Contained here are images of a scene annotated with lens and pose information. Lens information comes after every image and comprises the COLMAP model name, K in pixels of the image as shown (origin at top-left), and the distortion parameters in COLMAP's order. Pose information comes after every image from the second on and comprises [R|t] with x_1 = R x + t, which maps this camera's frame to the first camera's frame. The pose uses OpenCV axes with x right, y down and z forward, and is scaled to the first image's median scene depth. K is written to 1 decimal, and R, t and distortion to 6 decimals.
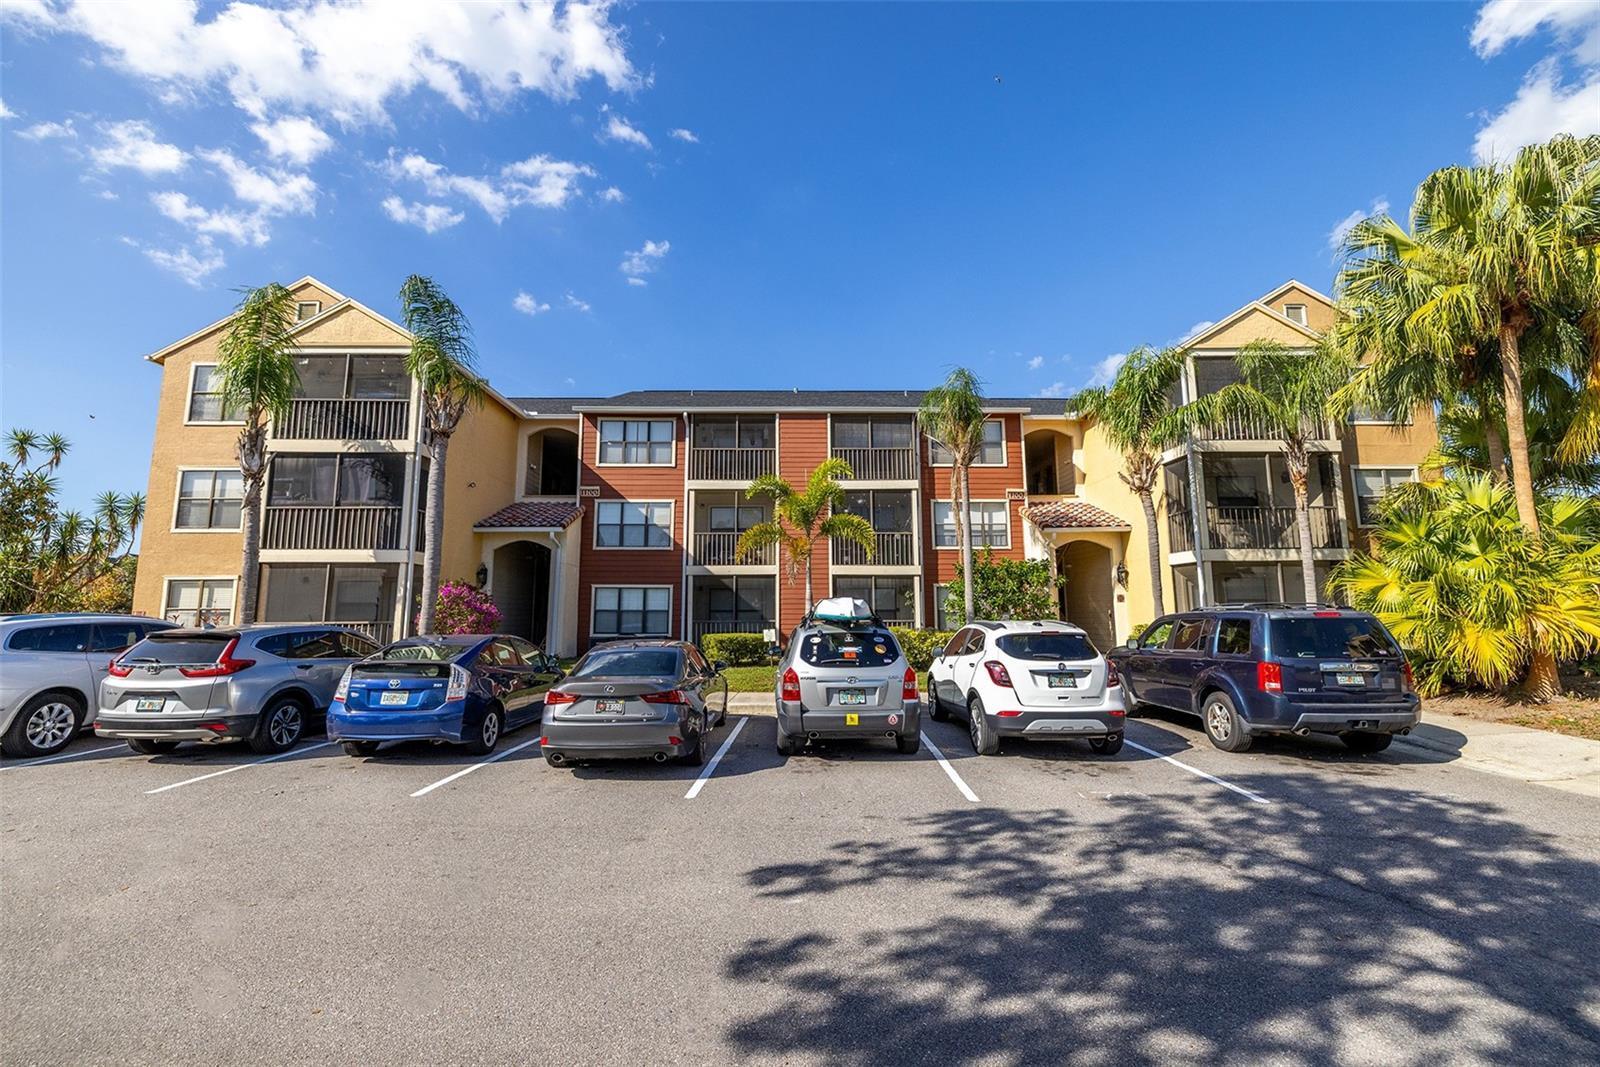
lens RADIAL K [[679.6, 0, 797.4], [0, 679.6, 523.7], [0, 0, 1]] dist [0.006585, -0.001044]
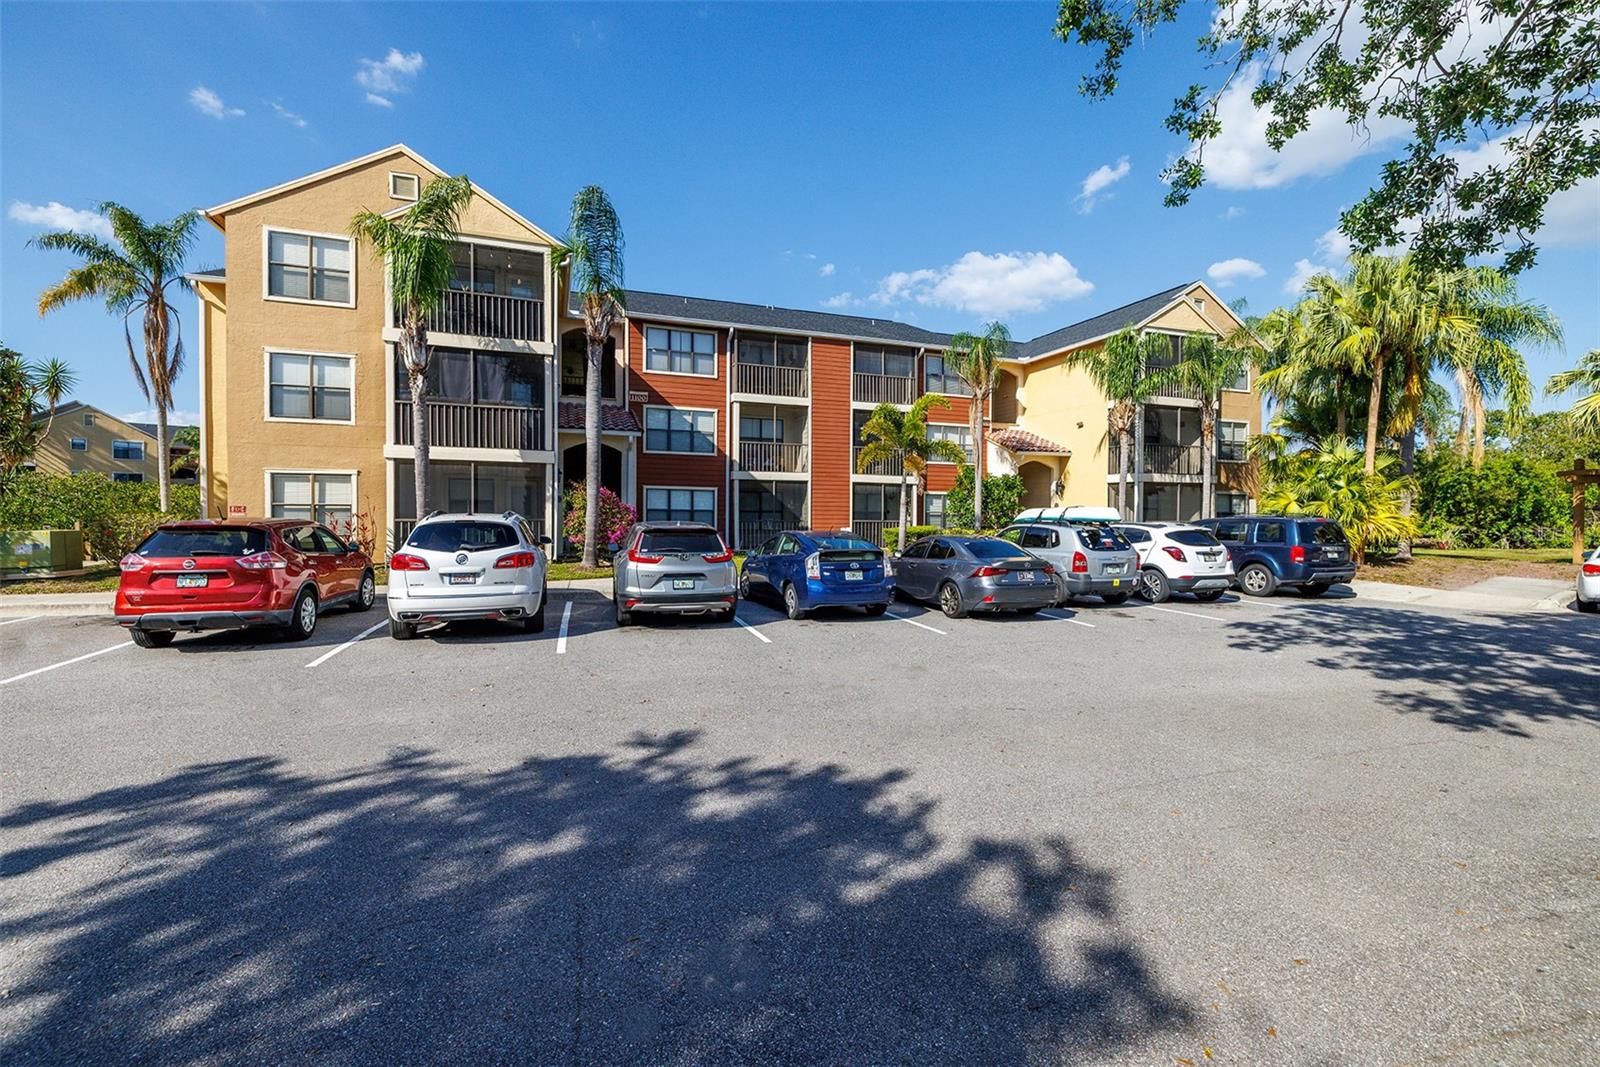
lens RADIAL K [[679.6, 0, 805.1], [0, 679.6, 535.7], [0, 0, 1]] dist [0.006585, -0.001044]
pose [[0.942836, -0.000573, 0.333255, -0.427560], [-0.054525, 0.986258, 0.155958, -0.013988], [-0.328765, -0.165214, 0.929848, -0.095802]]
